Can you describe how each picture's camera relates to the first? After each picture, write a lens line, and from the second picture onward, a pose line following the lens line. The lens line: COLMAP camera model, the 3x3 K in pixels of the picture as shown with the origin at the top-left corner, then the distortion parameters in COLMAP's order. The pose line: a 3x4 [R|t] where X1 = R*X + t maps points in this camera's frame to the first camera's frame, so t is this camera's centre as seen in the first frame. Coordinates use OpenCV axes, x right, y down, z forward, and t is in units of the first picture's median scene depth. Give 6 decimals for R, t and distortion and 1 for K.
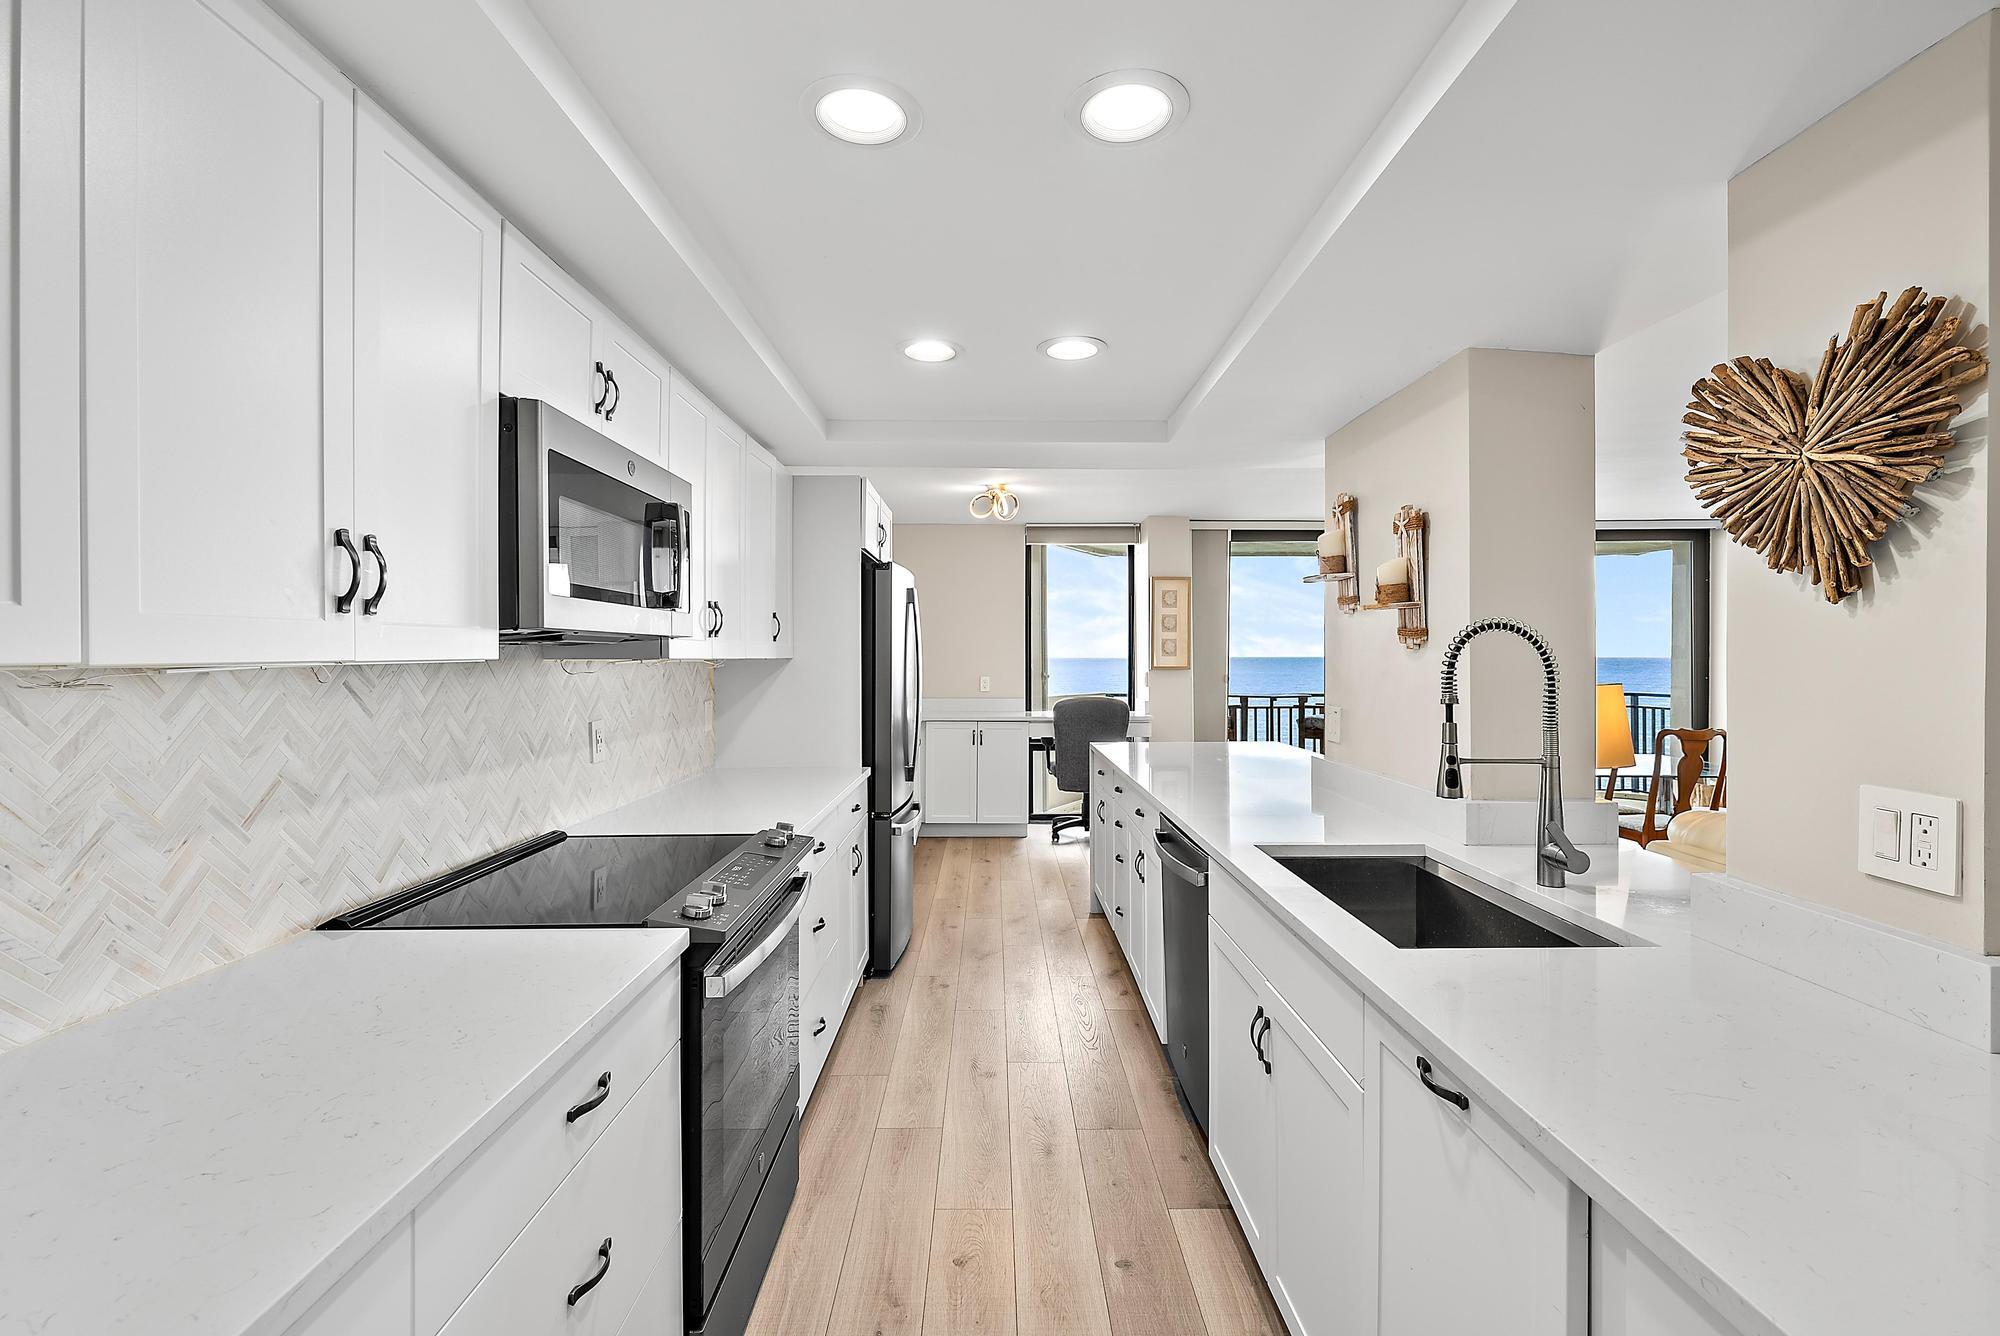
lens RADIAL K [[868.3, 0, 1002.2], [0, 868.3, 661.9], [0, 0, 1]] dist [0.000380, -0.000239]
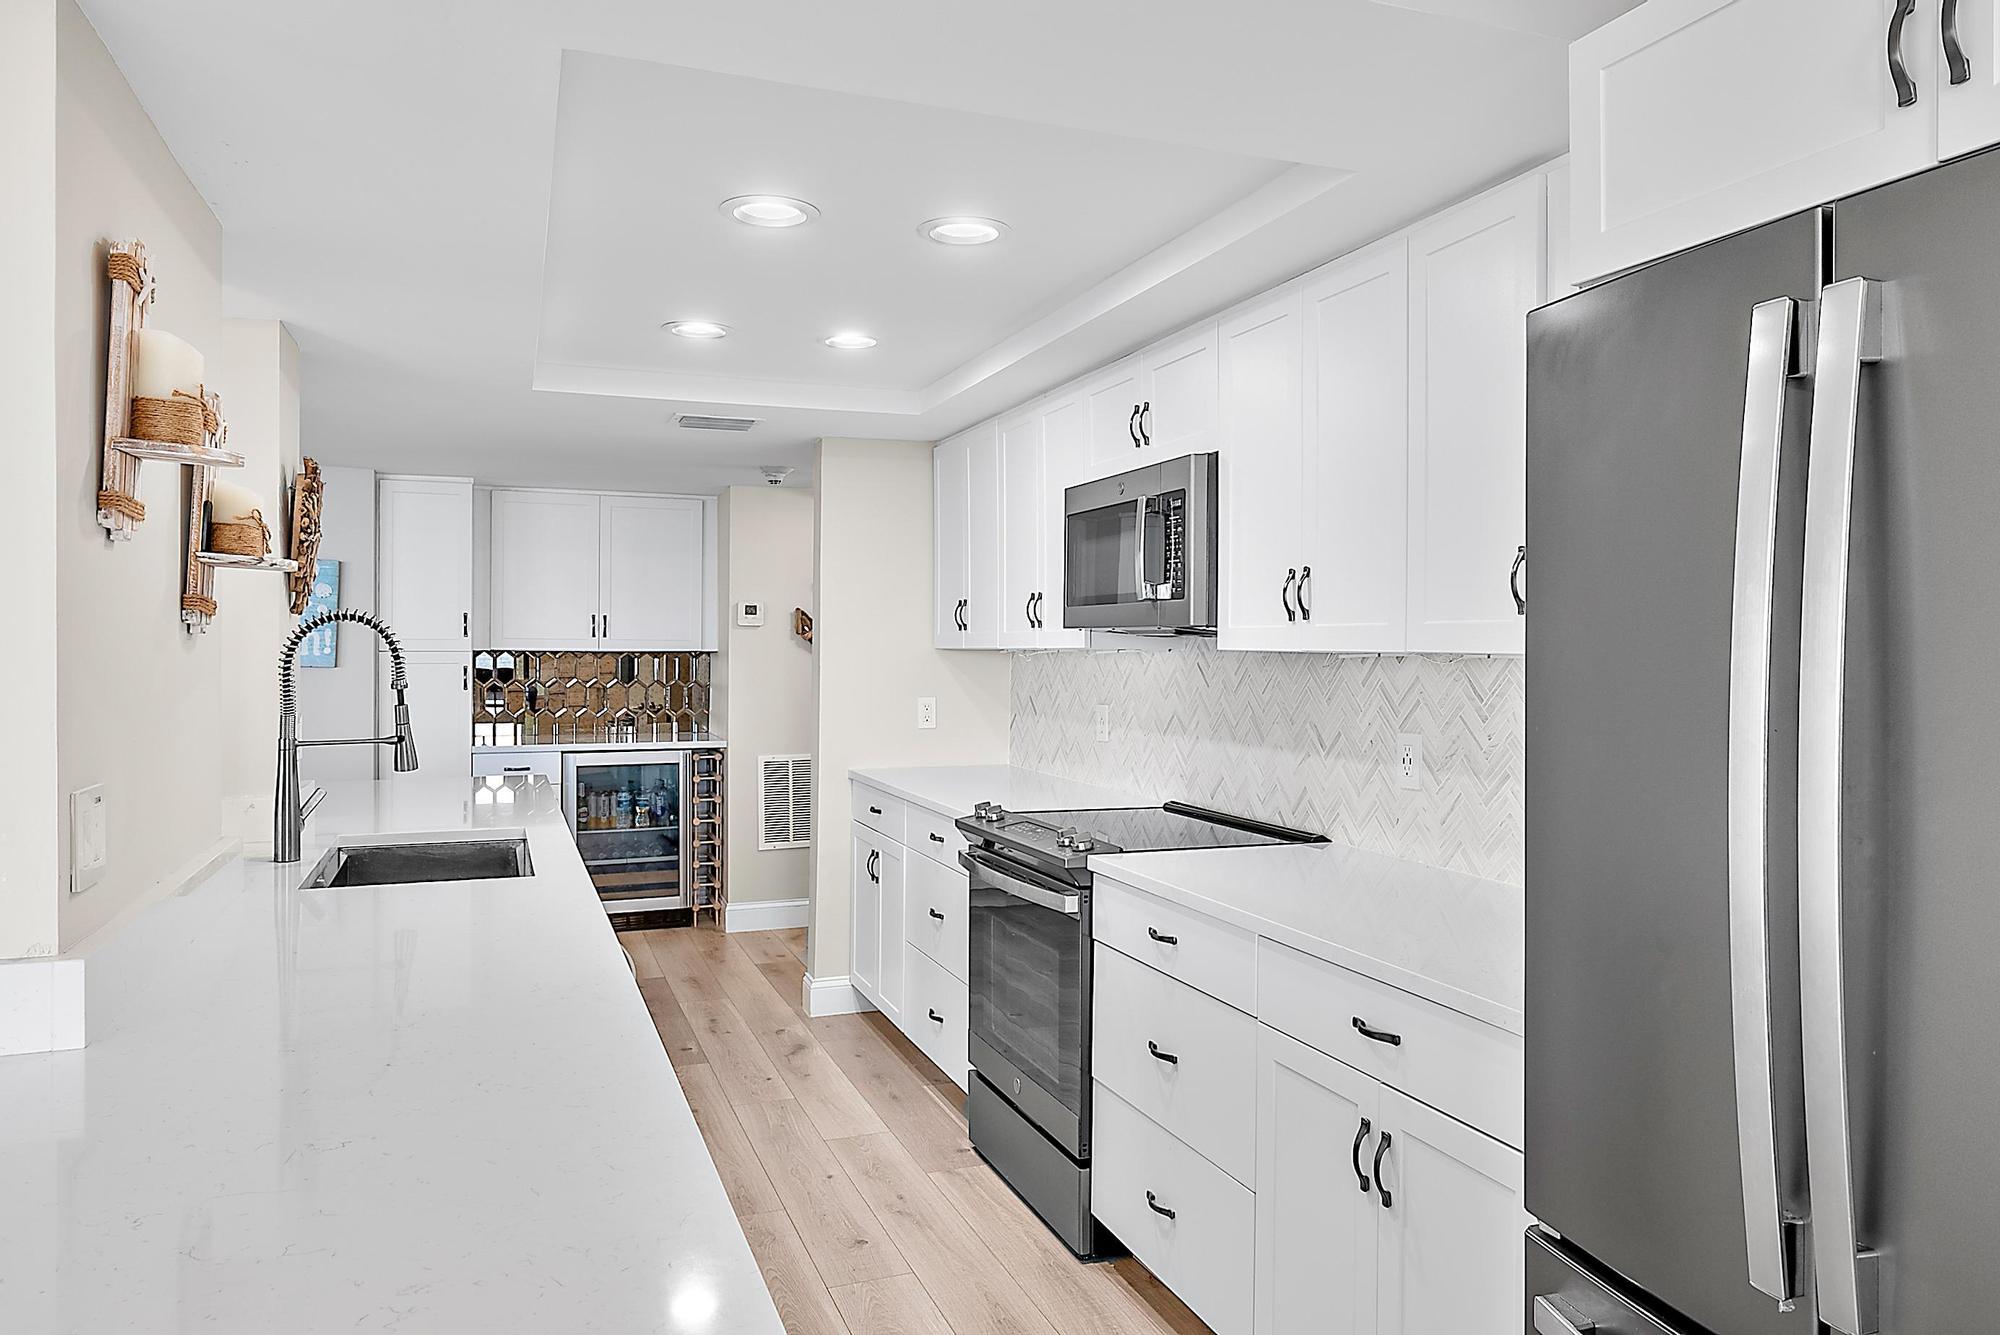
lens RADIAL K [[1344.1, 0, 1000.0], [0, 1344.1, 667.5], [0, 0, 1]] dist [0.005025, 0.001164]
pose [[-0.939830, 0.006458, -0.341581, 0.349736], [-0.002082, 0.999694, 0.024629, -0.022354], [0.341636, 0.023858, -0.939530, 2.658226]]
